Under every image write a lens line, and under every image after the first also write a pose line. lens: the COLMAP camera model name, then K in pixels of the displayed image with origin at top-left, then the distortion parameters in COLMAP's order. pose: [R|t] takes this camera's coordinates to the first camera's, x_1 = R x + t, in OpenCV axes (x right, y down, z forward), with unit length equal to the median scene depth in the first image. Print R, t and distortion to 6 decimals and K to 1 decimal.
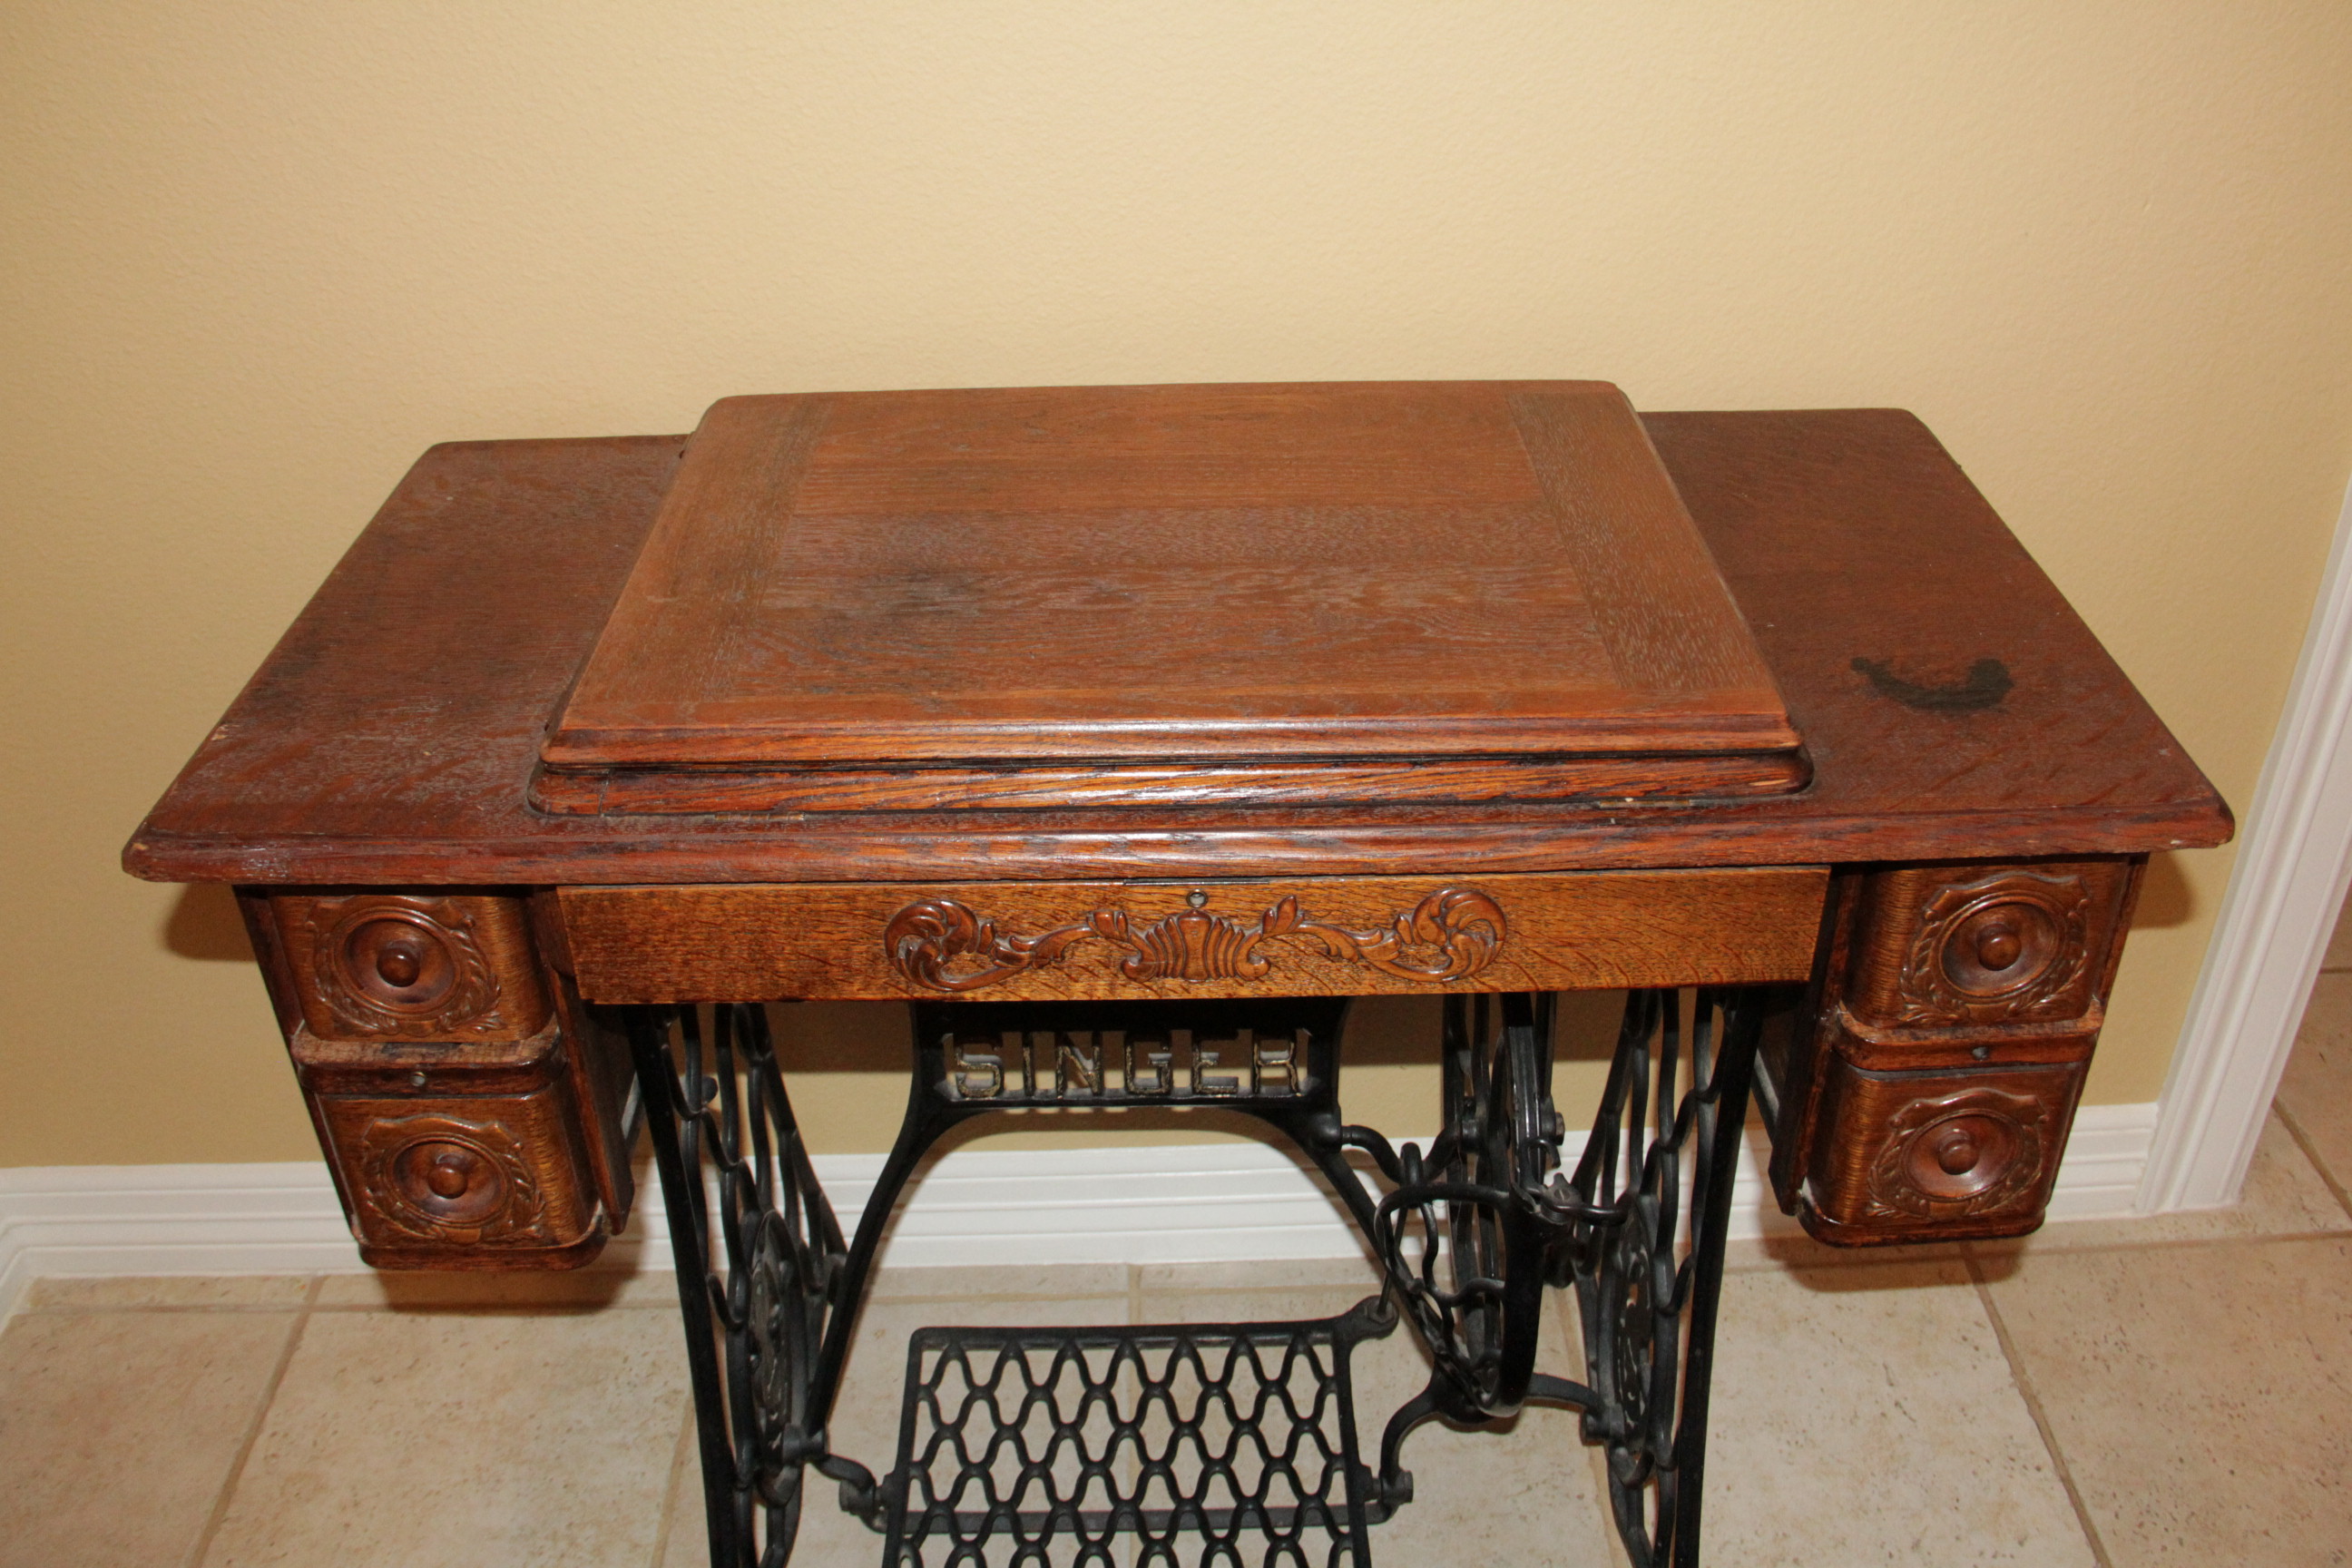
lens RADIAL K [[2045.1, 0, 1196.7], [0, 2045.1, 808.3], [0, 0, 1]] dist [-0.180822, 0.160788]
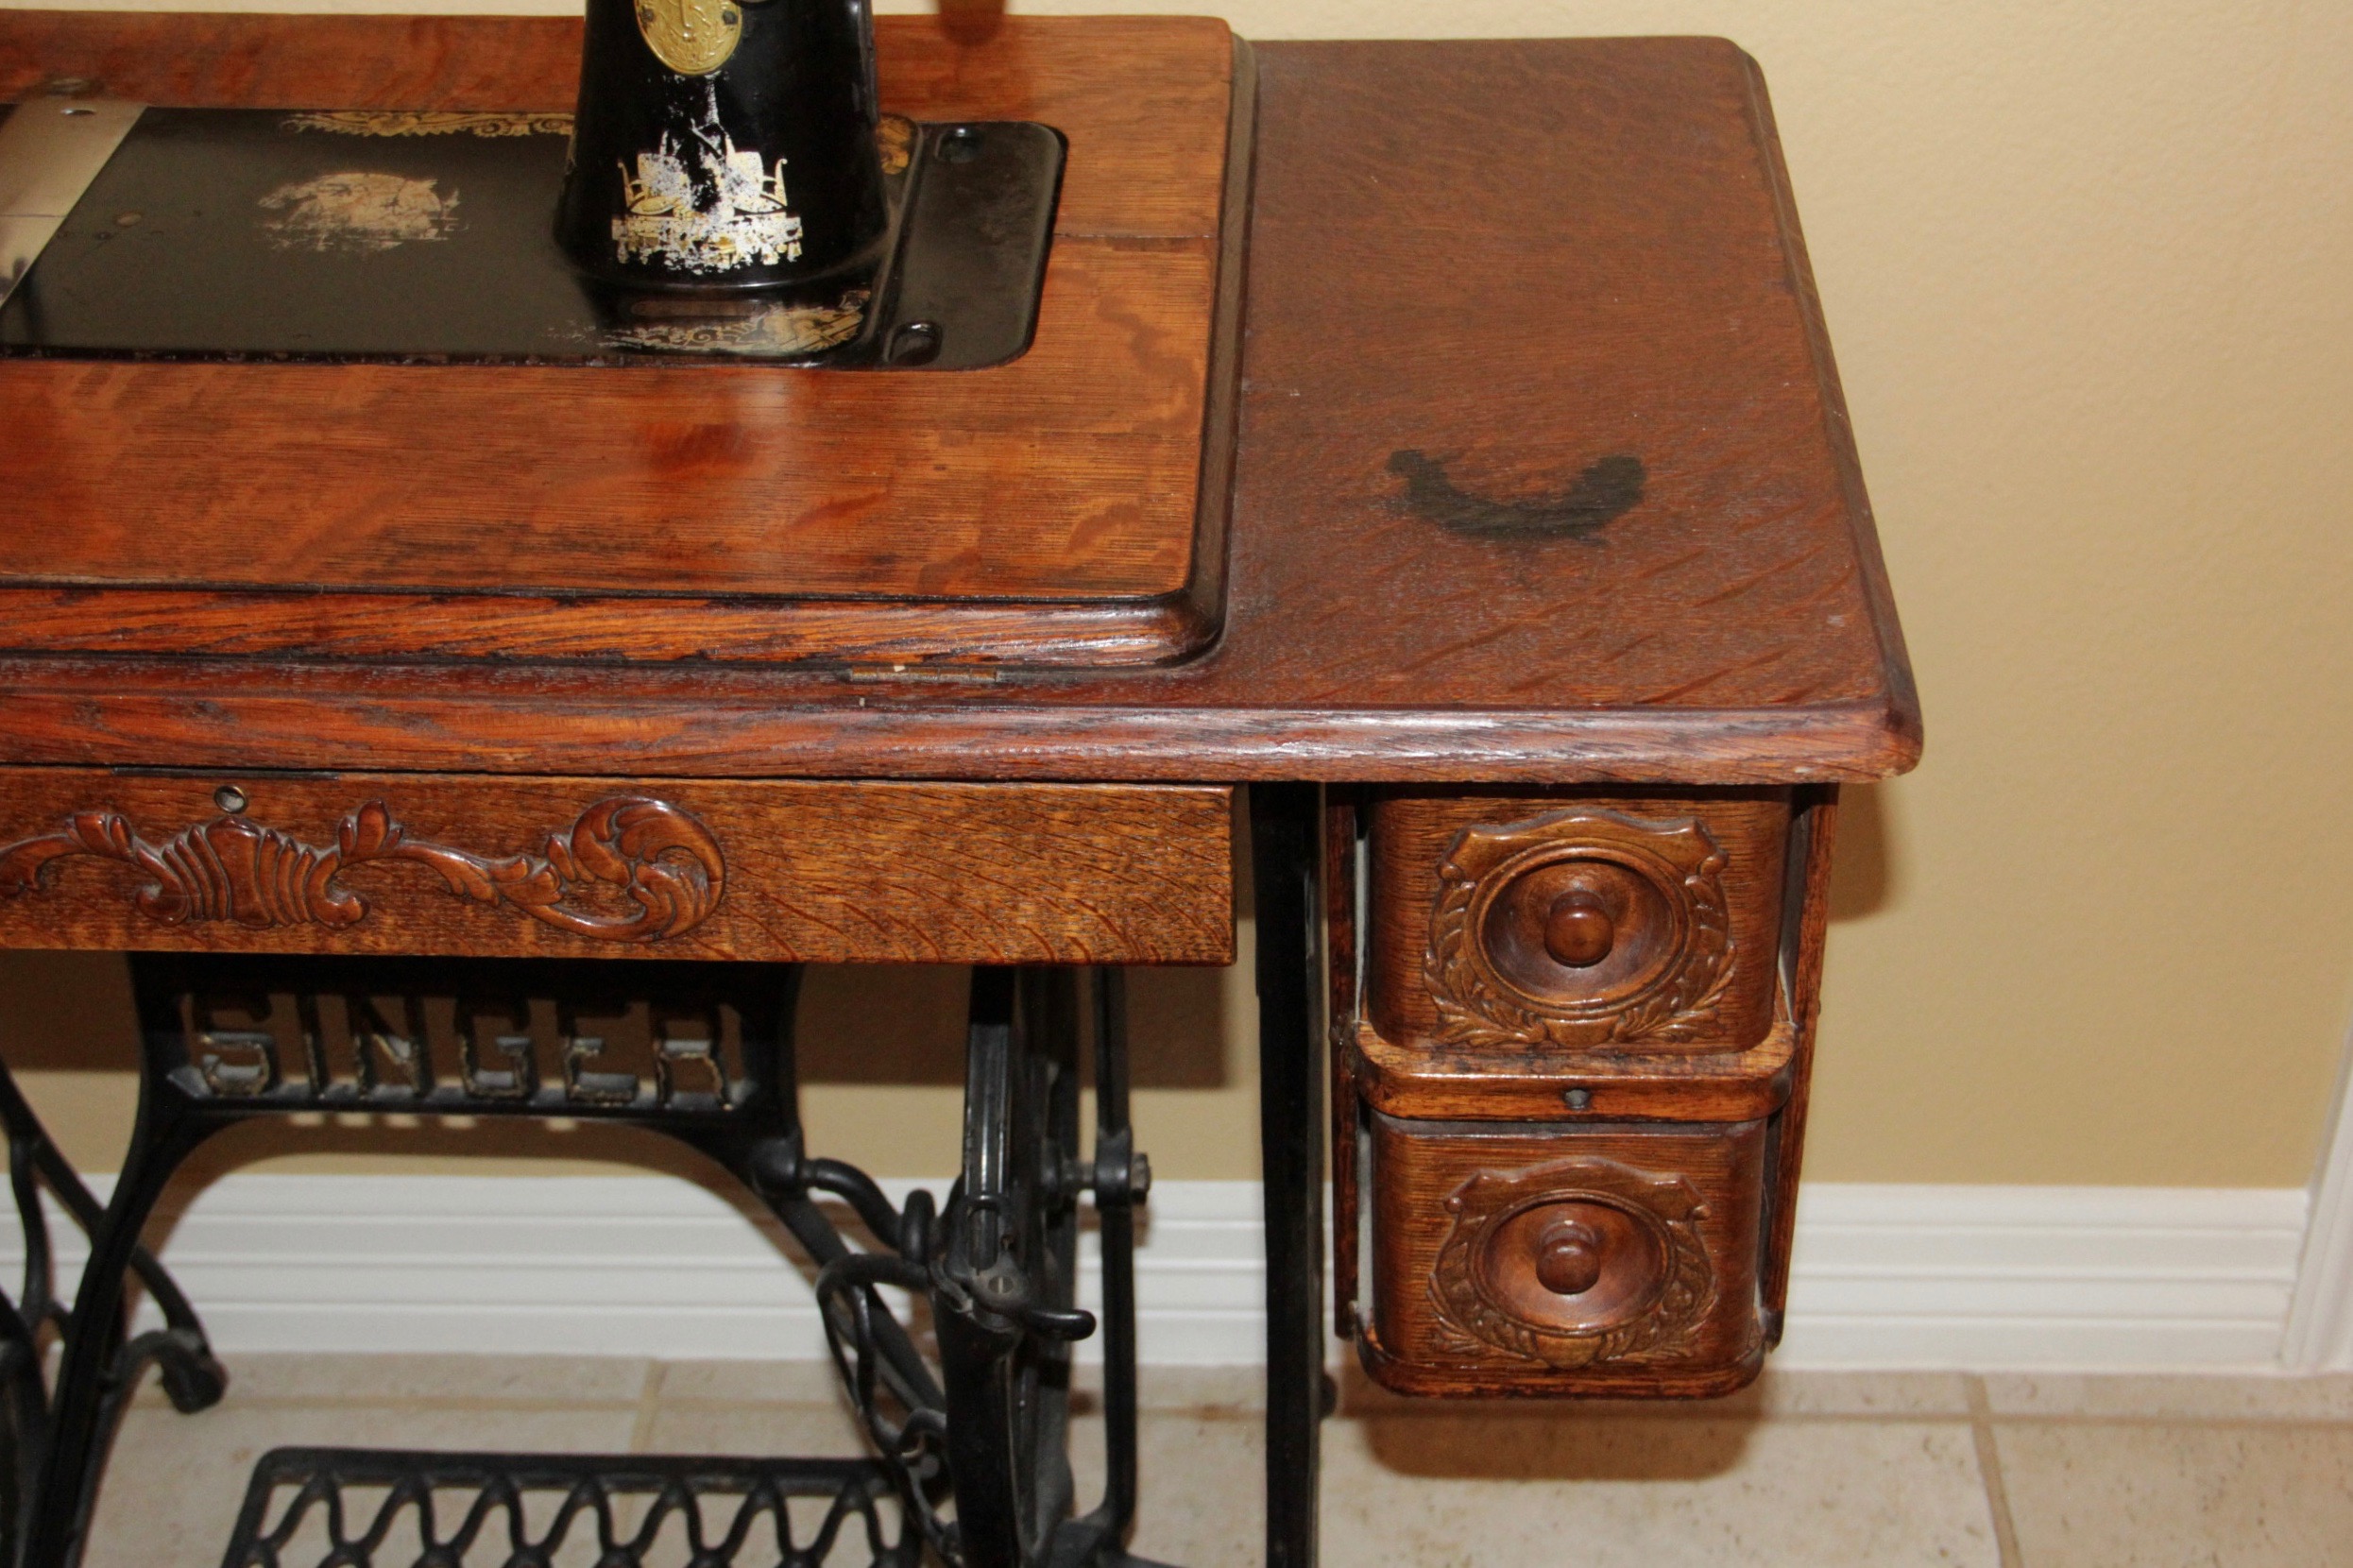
lens RADIAL K [[3124.9, 0, 1176.5], [0, 3124.9, 784.0], [0, 0, 1]] dist [-0.083050, 0.566851]
pose [[0.998458, 0.034763, -0.043278, 0.318990], [-0.032932, 0.998560, 0.042338, -0.011388], [0.044687, -0.040847, 0.998166, 0.038082]]
